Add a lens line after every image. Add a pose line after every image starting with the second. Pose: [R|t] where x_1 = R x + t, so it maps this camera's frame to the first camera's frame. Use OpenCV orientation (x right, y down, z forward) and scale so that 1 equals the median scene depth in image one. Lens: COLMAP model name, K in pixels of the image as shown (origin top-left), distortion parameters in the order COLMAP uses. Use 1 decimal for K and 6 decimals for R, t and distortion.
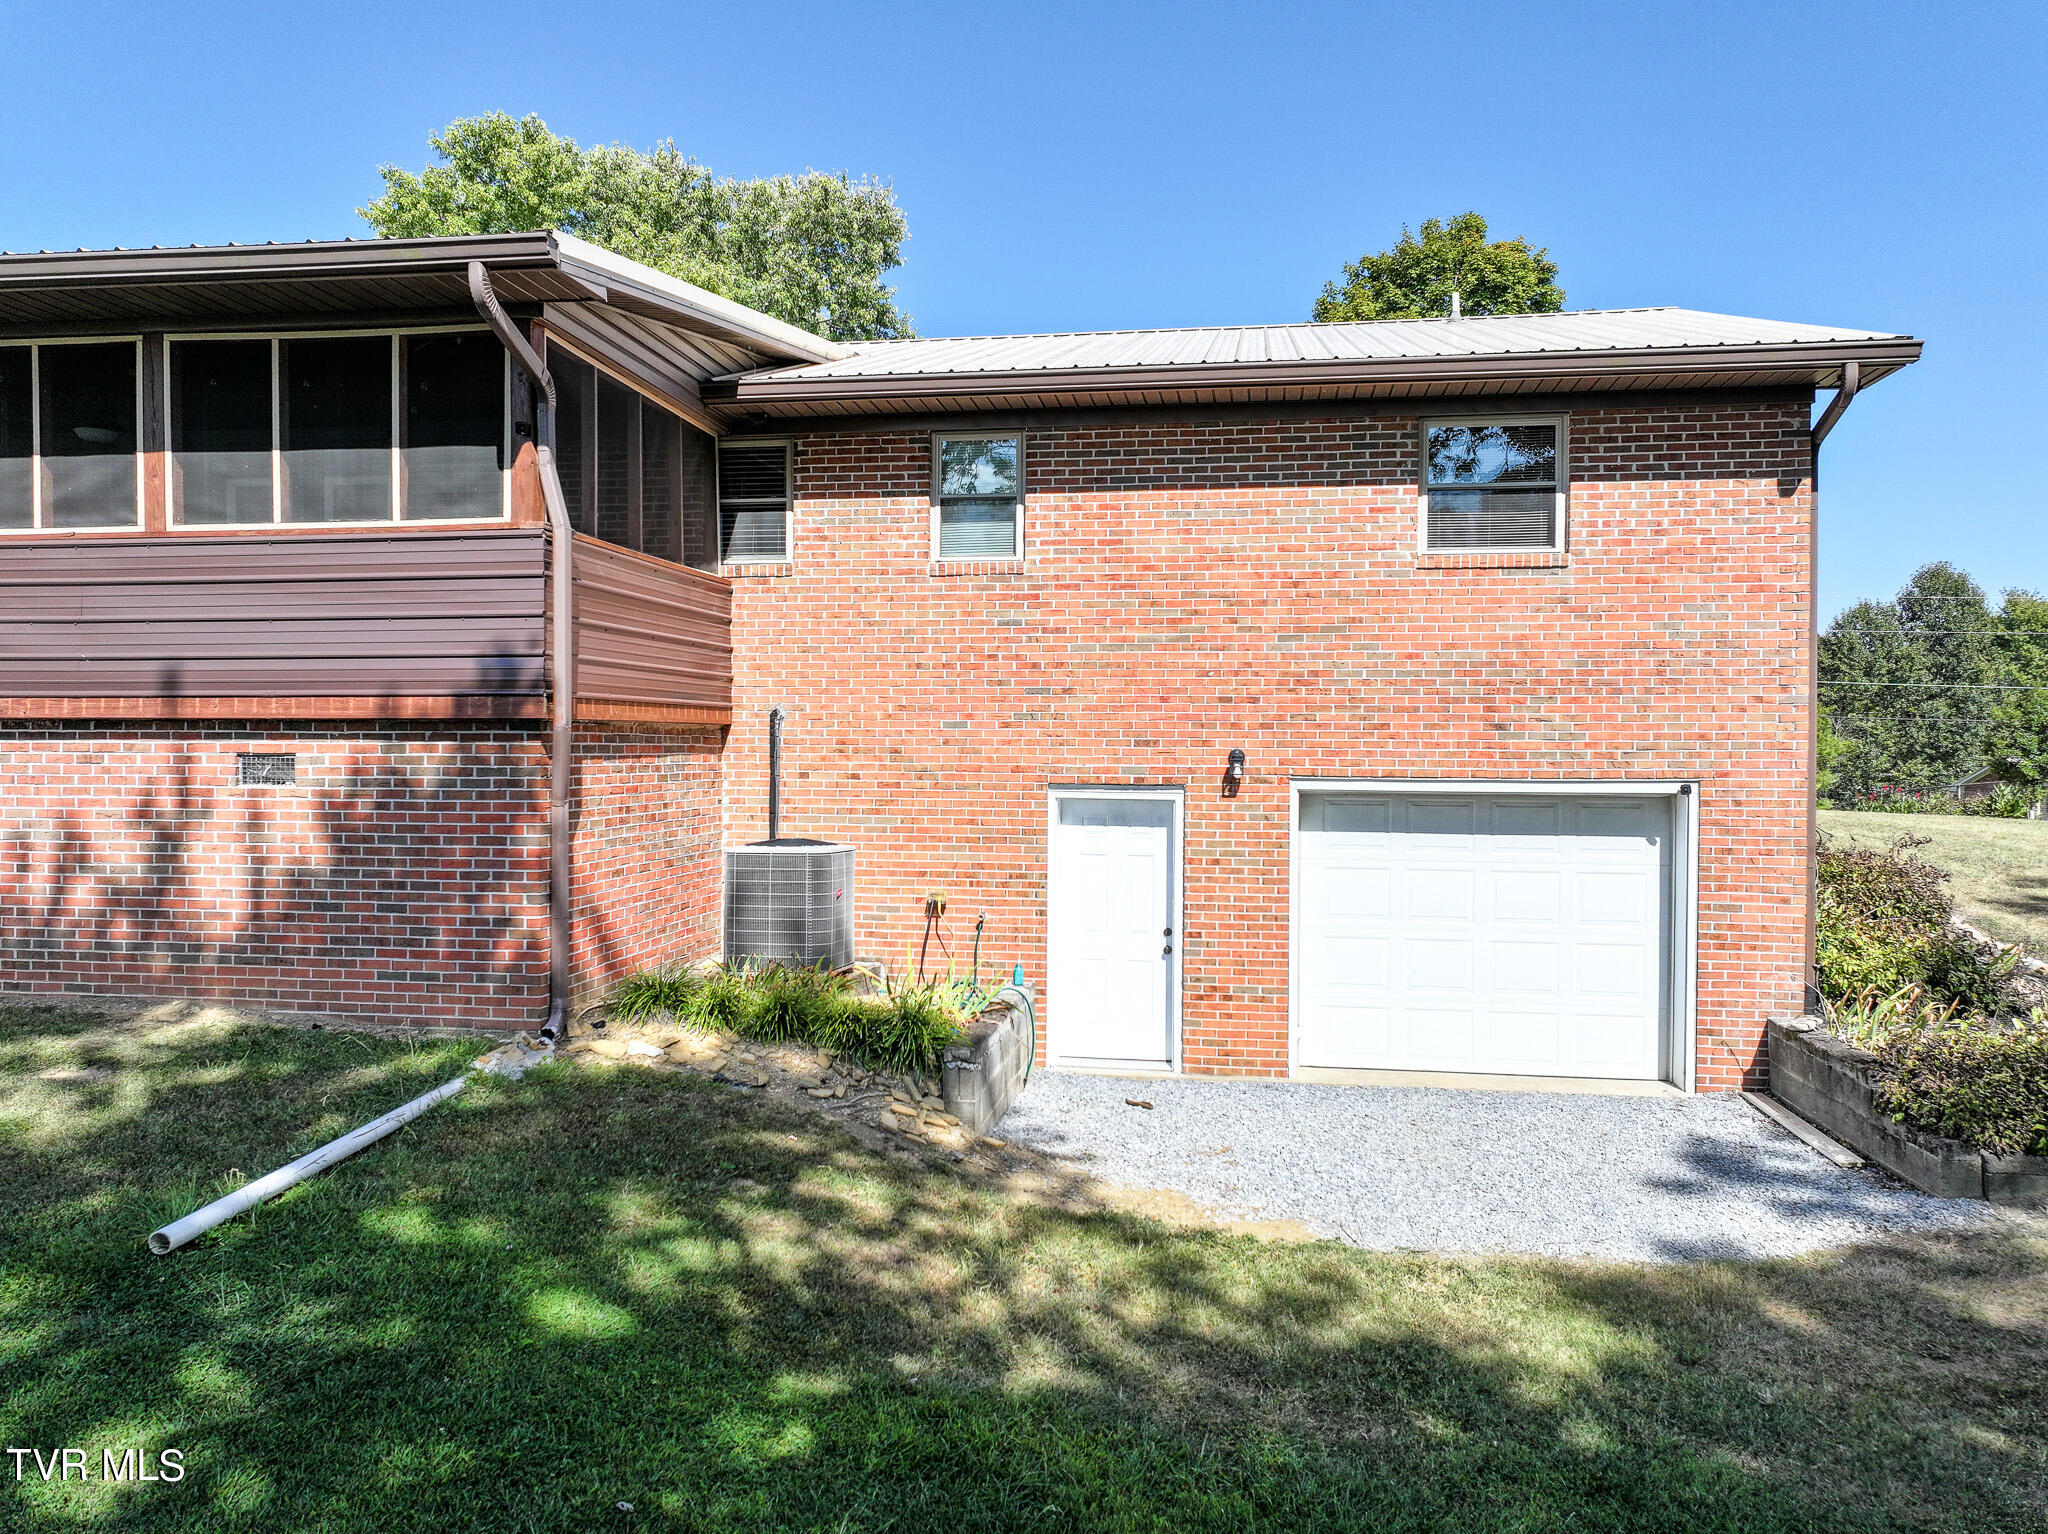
lens RADIAL K [[1451.9, 0, 1025.4], [0, 1451.9, 741.0], [0, 0, 1]] dist [0.001810, 0.013591]
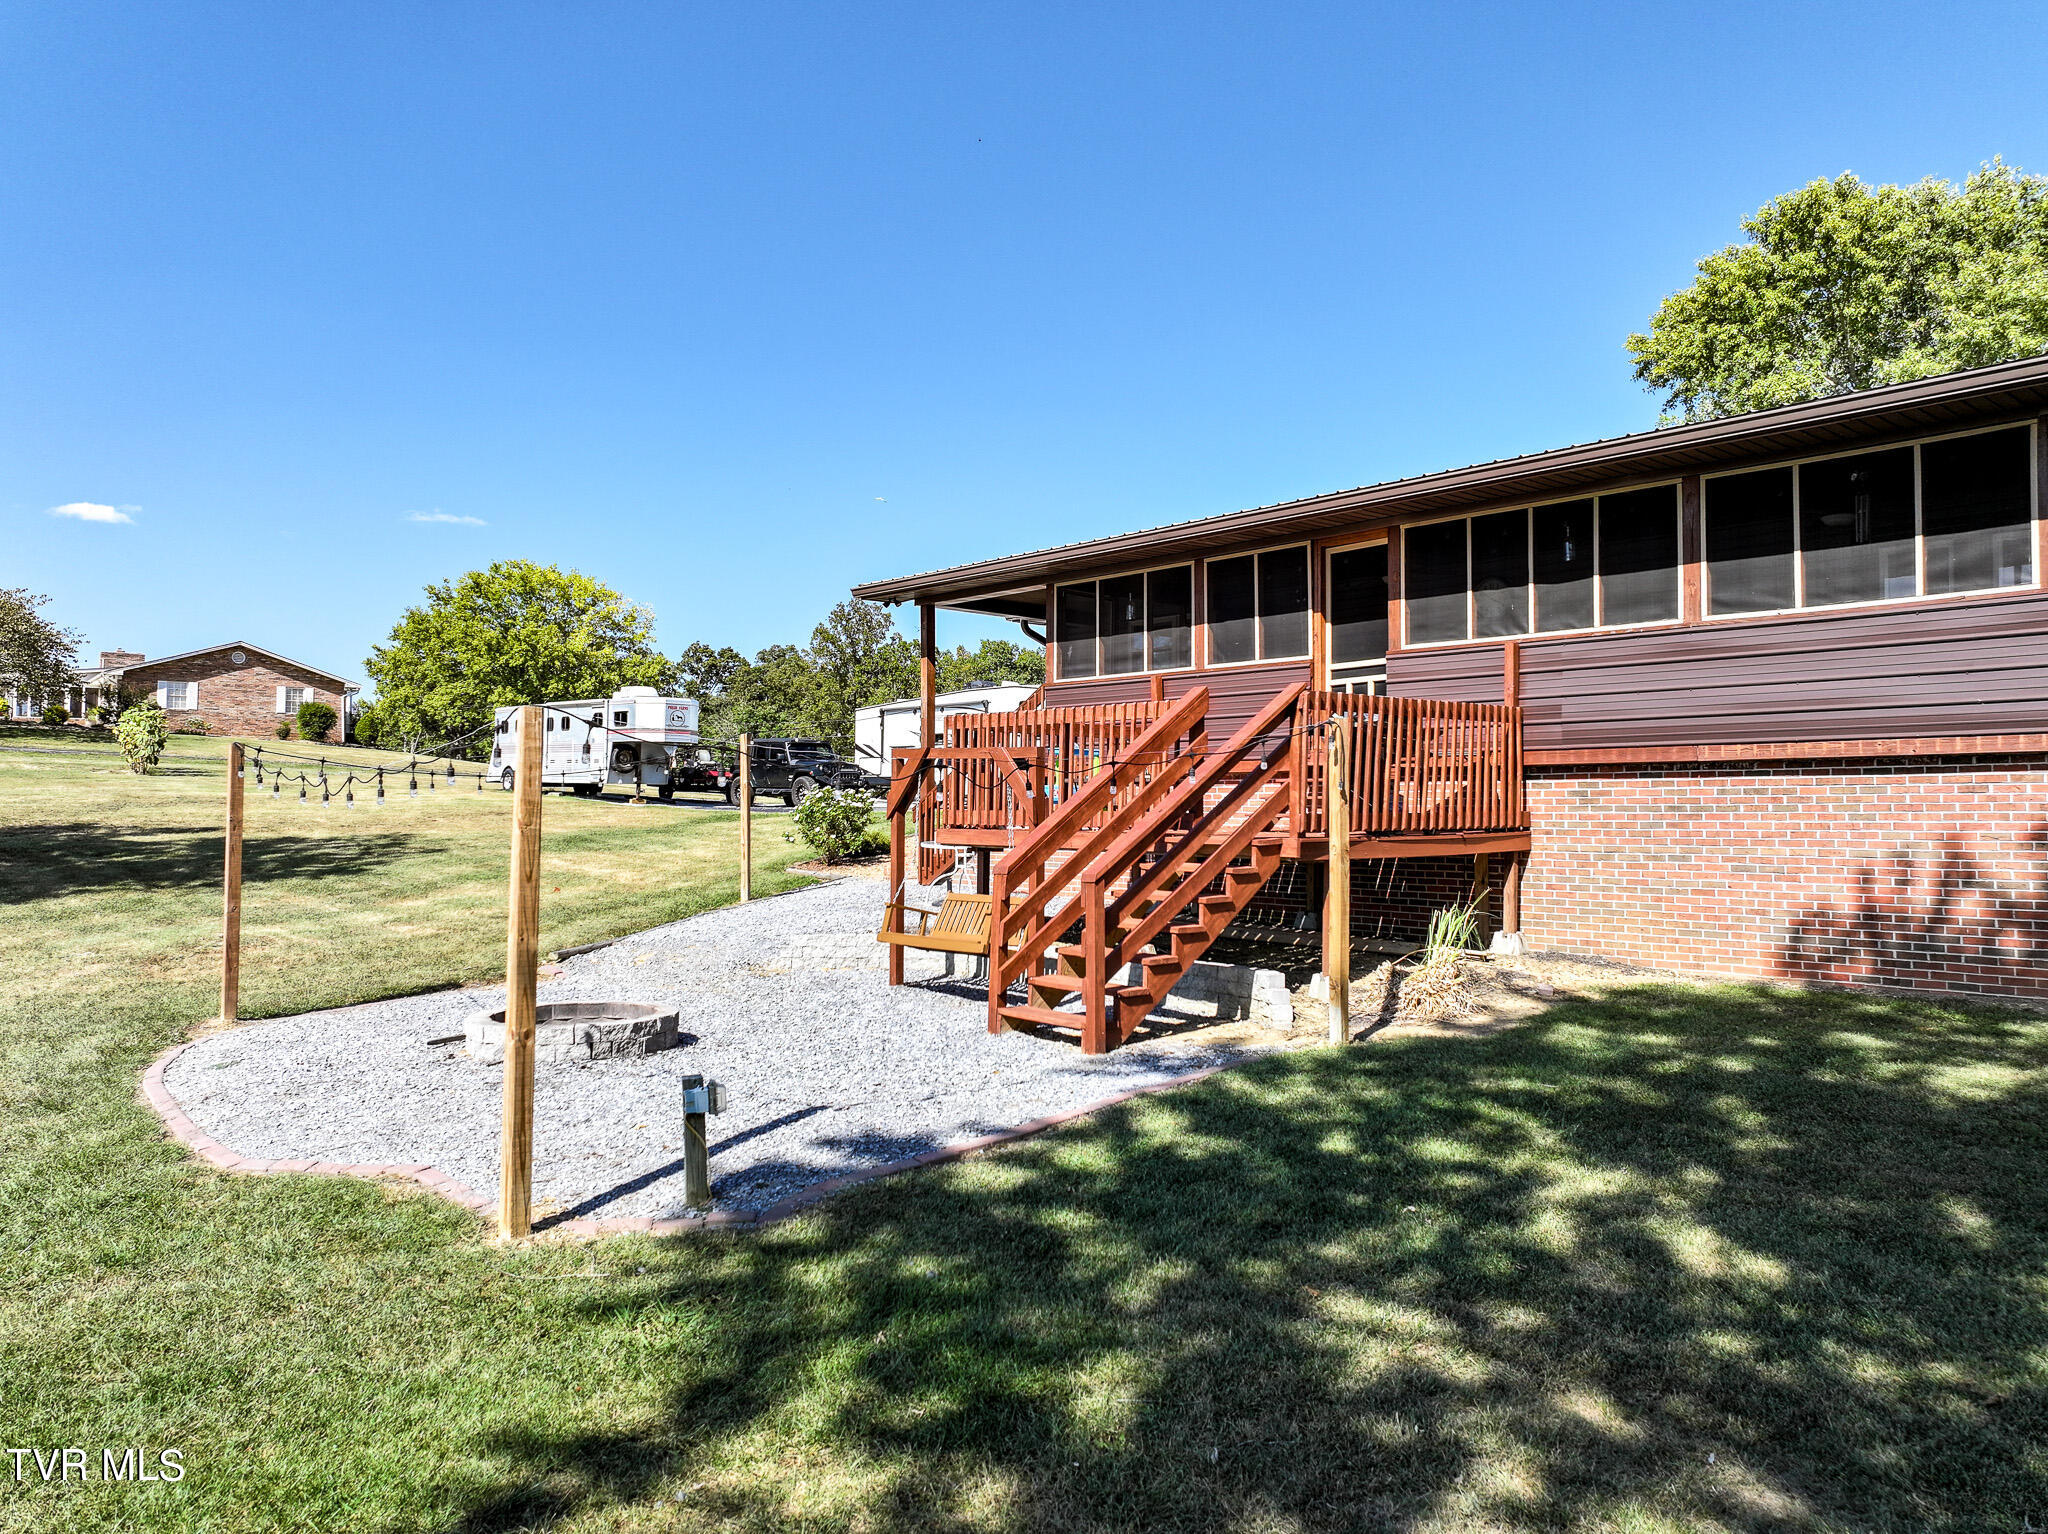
lens RADIAL K [[1451.9, 0, 1025.4], [0, 1451.9, 741.0], [0, 0, 1]] dist [0.001810, 0.013591]
pose [[0.782434, -0.037101, -0.621628, -0.496579], [0.006694, 0.998667, -0.051180, 0.027728], [0.622698, 0.035884, 0.781639, -0.370577]]
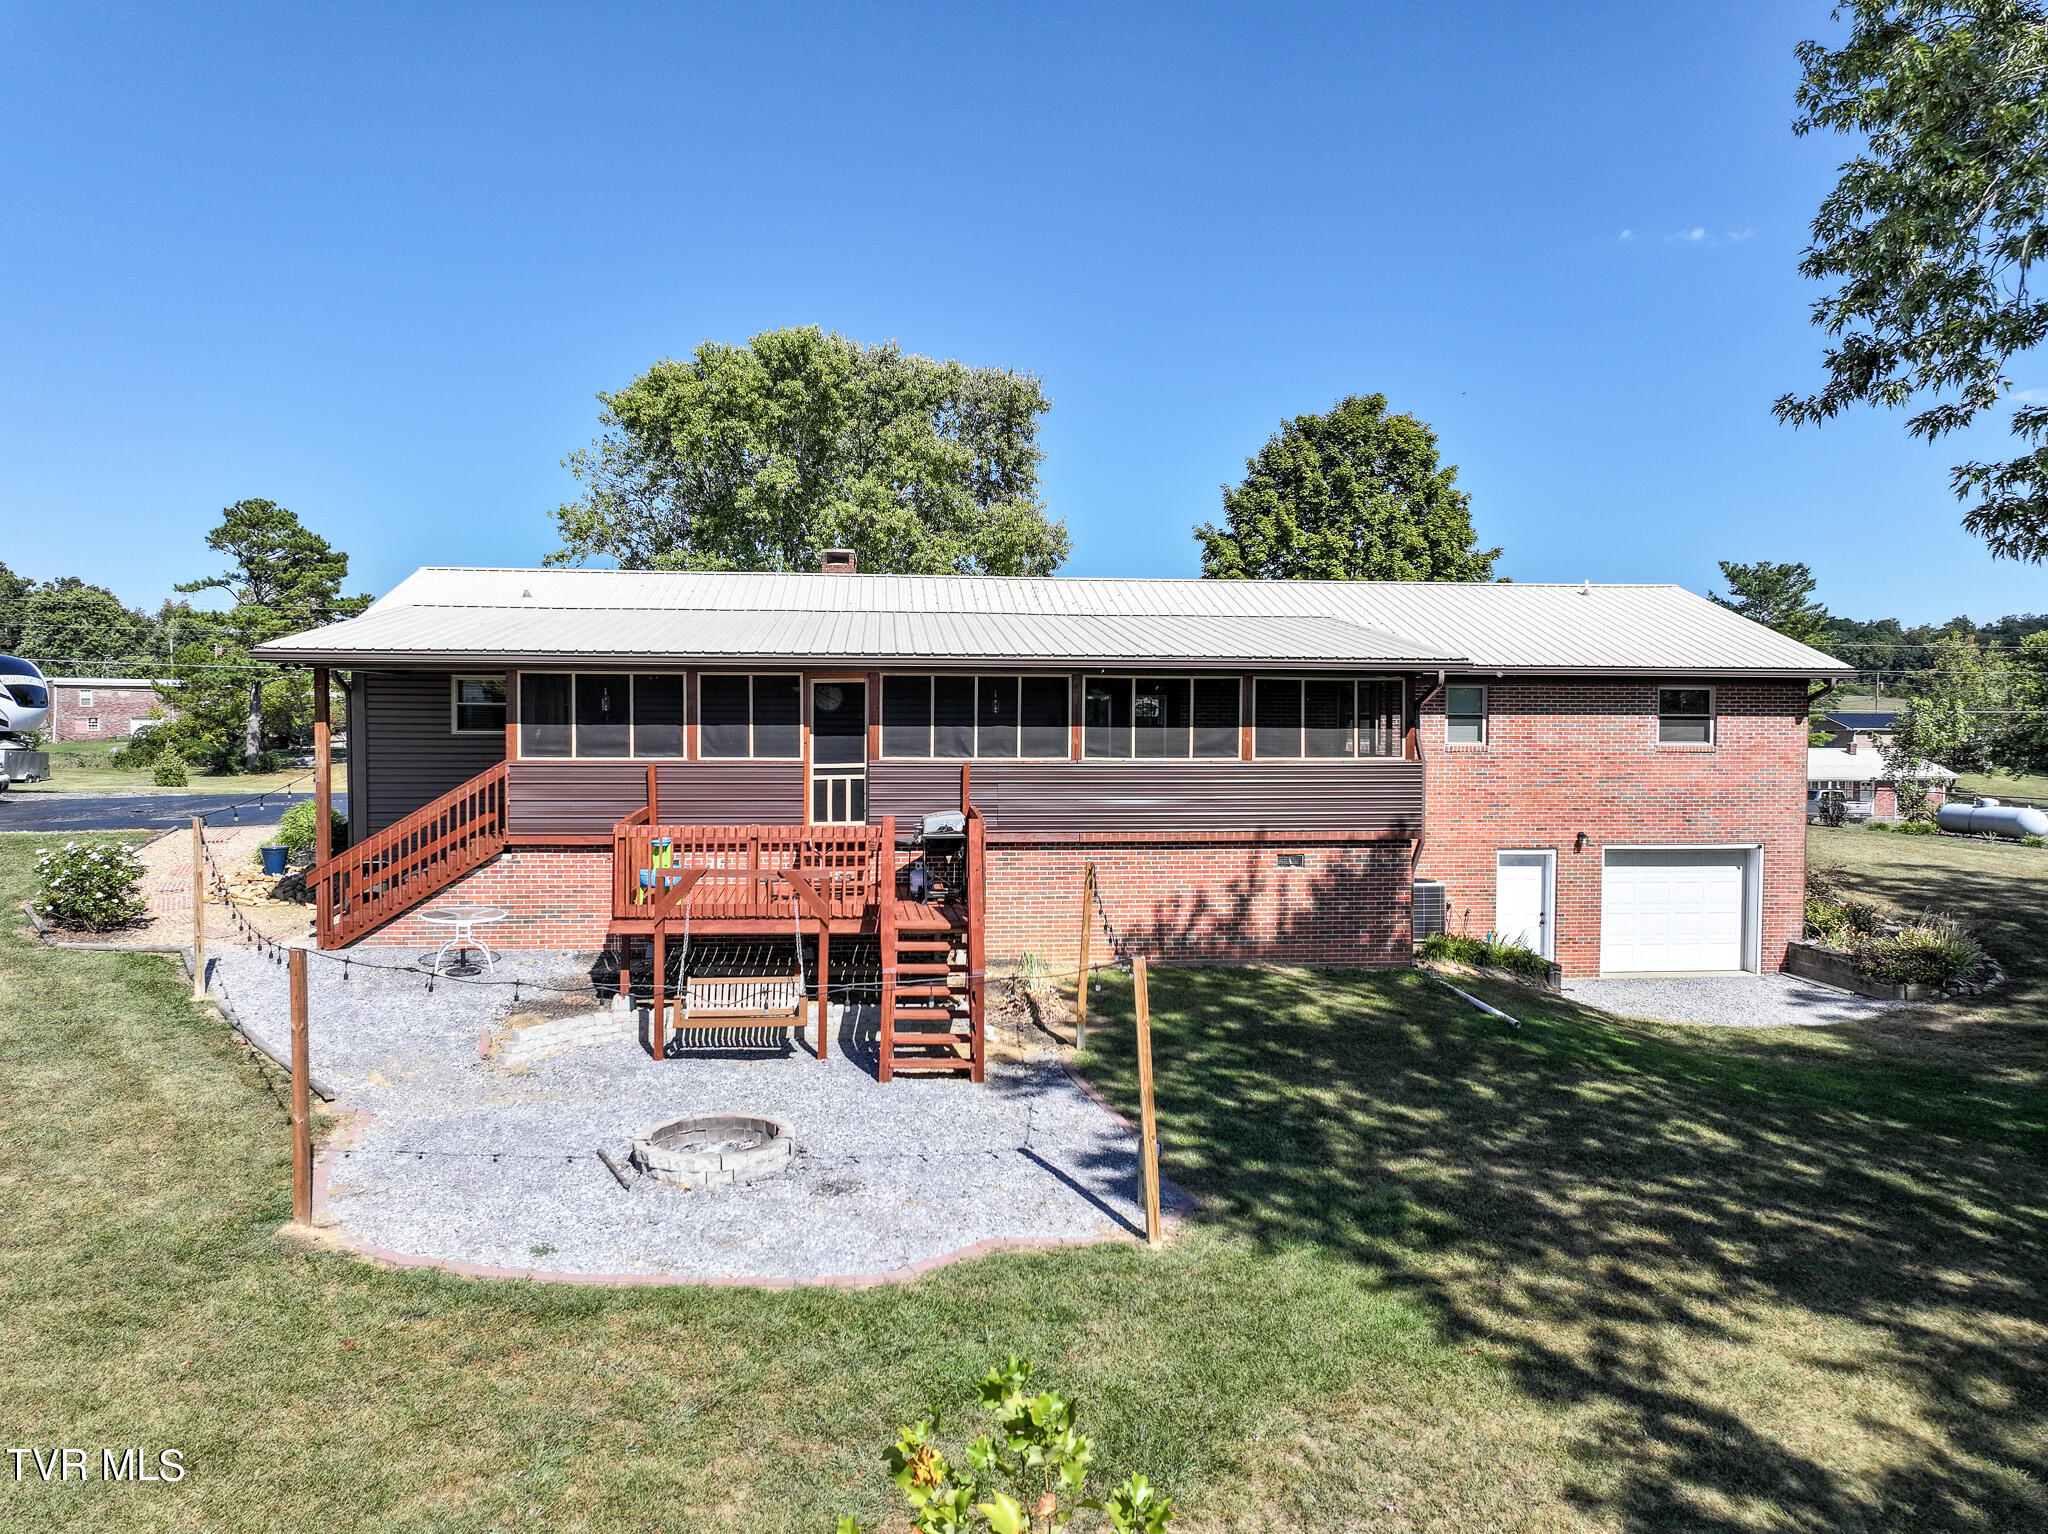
lens RADIAL K [[1451.9, 0, 1025.4], [0, 1451.9, 741.0], [0, 0, 1]] dist [0.001810, 0.013591]
pose [[0.966658, -0.006980, 0.255974, -1.455992], [0.000216, 0.999650, 0.026442, -0.224361], [-0.256069, -0.025505, 0.966322, -1.090853]]
